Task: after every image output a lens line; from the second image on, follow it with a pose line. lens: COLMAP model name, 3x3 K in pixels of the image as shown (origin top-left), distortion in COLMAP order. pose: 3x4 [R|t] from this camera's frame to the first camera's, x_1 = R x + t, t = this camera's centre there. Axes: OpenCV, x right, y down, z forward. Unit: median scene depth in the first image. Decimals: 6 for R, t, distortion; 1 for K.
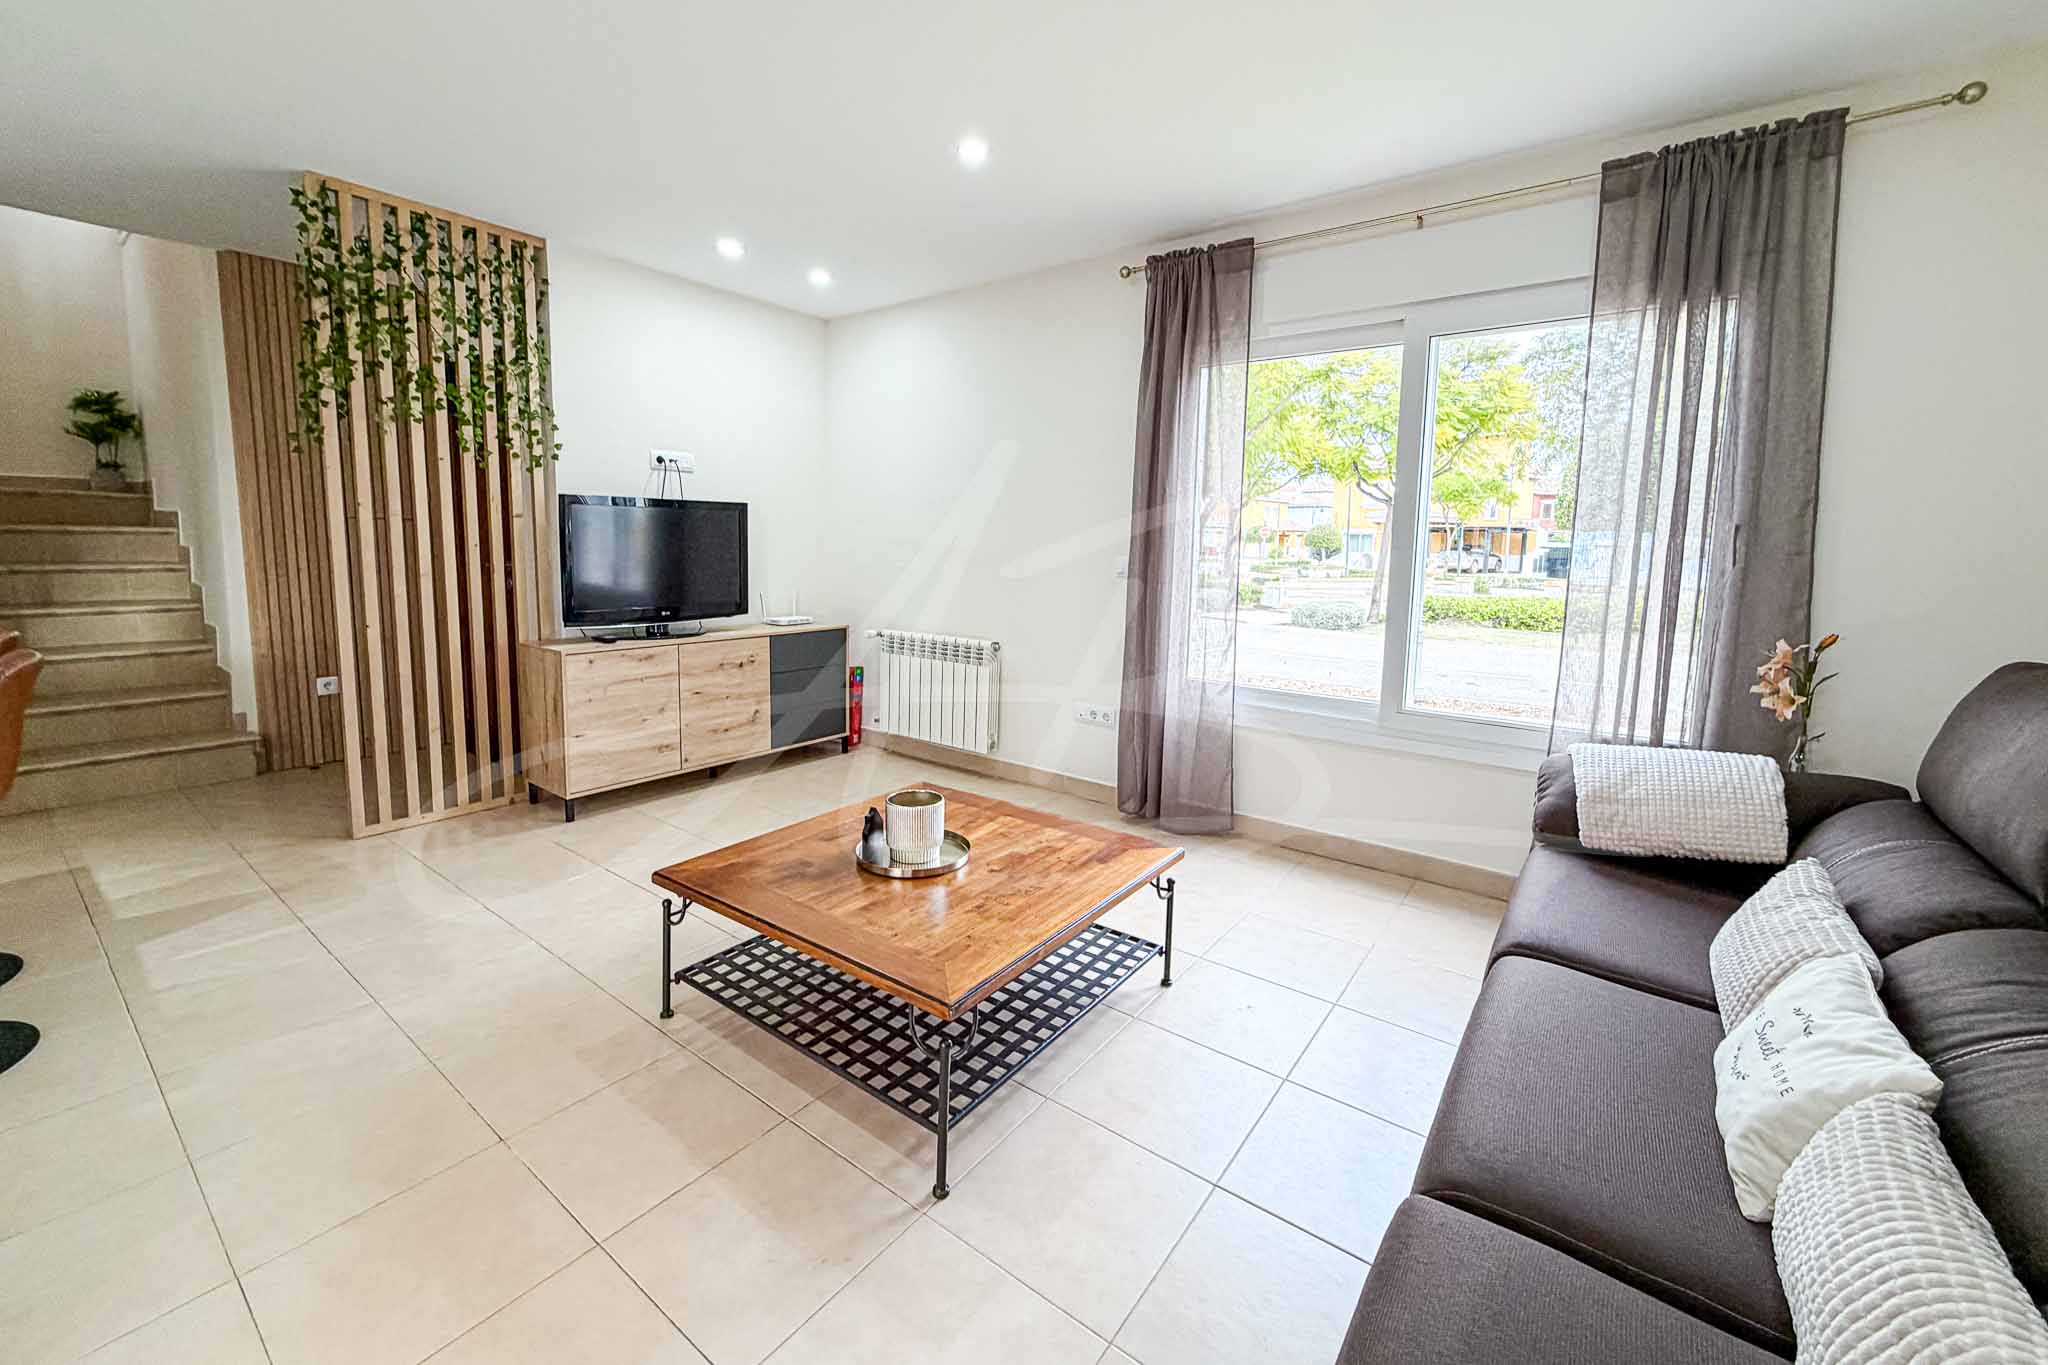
lens RADIAL K [[817.1, 0, 1021.4], [0, 817.1, 628.8], [0, 0, 1]] dist [-0.001217, 0.000479]
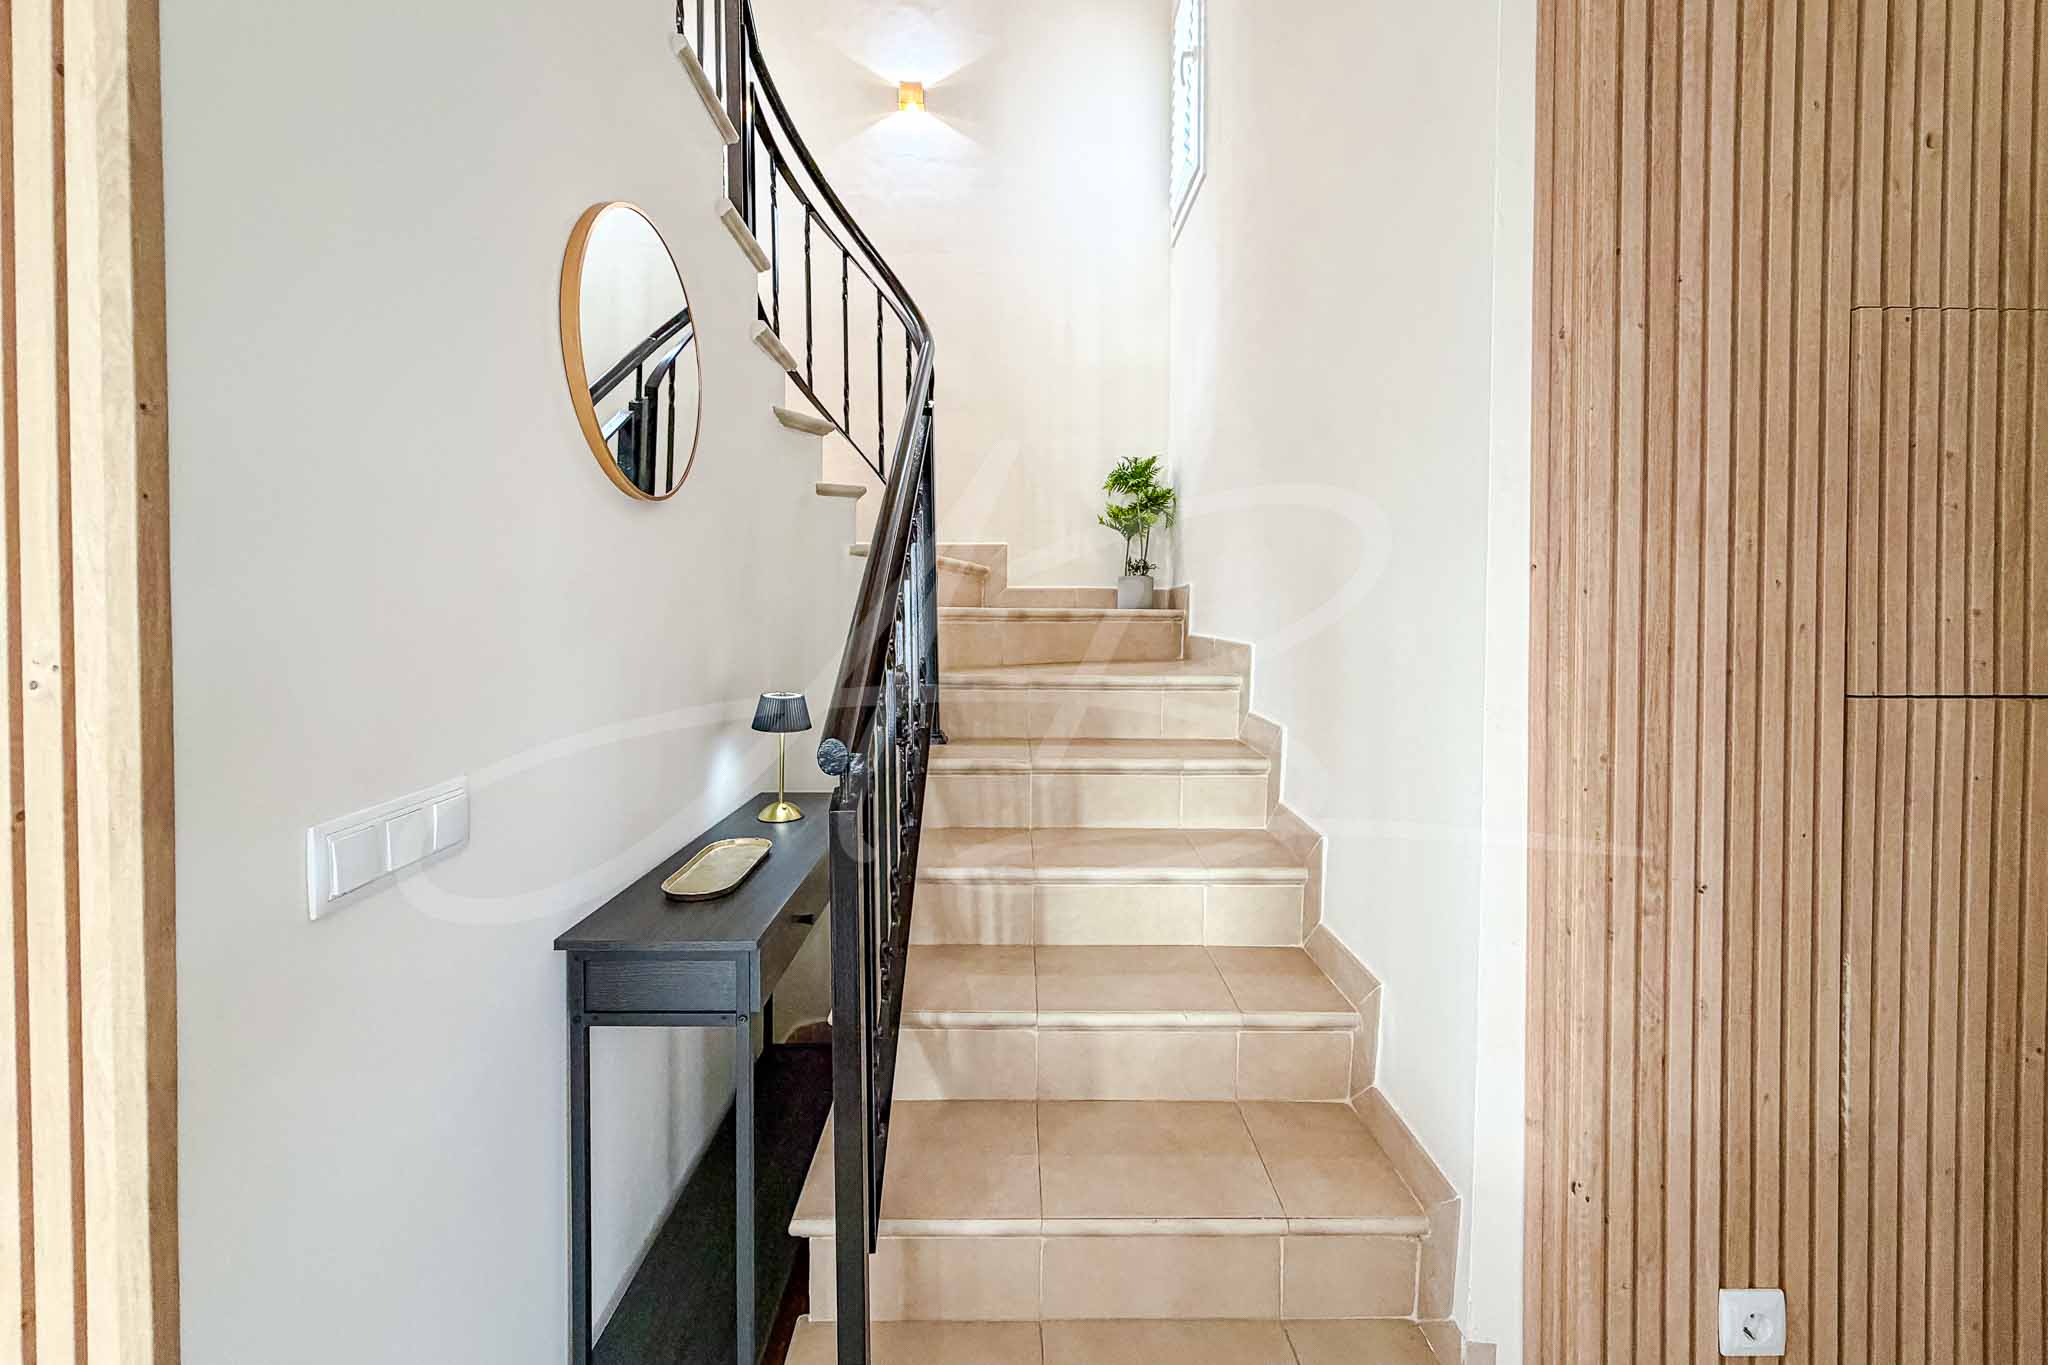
lens RADIAL K [[817.1, 0, 1021.4], [0, 817.1, 628.8], [0, 0, 1]] dist [-0.001217, 0.000479]
pose [[0.615913, -0.006450, -0.787788, -0.688845], [-0.076238, 0.994785, -0.067750, -0.103517], [0.784117, 0.101788, 0.612210, 0.551929]]
